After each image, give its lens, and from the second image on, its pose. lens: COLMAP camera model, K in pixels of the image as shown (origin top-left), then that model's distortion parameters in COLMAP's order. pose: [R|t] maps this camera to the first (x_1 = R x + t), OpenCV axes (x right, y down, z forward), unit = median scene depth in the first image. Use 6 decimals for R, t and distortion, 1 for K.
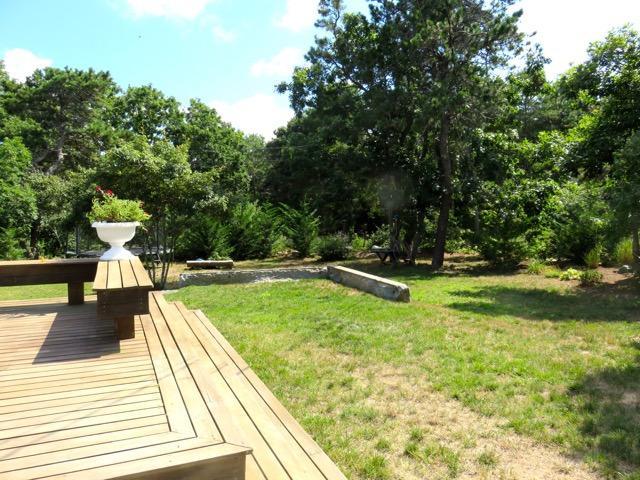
lens RADIAL K [[480.2, 0, 319.8], [0, 480.2, 242.1], [0, 0, 1]] dist [-0.011776, 0.002155]
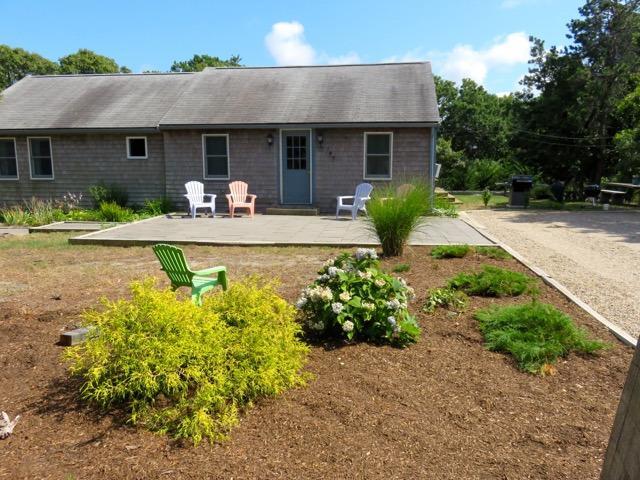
lens RADIAL K [[503.9, 0, 320.0], [0, 503.9, 240.0], [0, 0, 1]] dist [-0.006817, 0.001865]
pose [[0.857499, 0.080970, -0.508074, 0.301020], [-0.037617, 0.994762, 0.095045, 0.051137], [0.513108, -0.062389, 0.856053, -0.952584]]
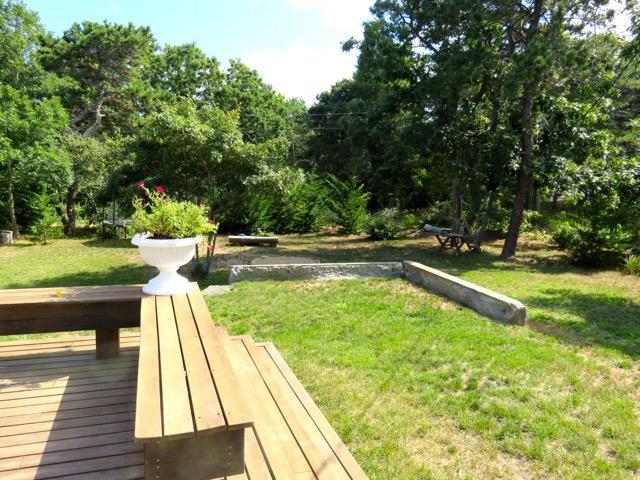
lens RADIAL K [[486.8, 0, 315.8], [0, 486.8, 239.9], [0, 0, 1]] dist [0.003081, -0.005858]
pose [[0.996197, 0.043275, -0.075618, -0.035969], [-0.038573, 0.997294, 0.062579, -0.018260], [0.078121, -0.059424, 0.995171, 0.072964]]
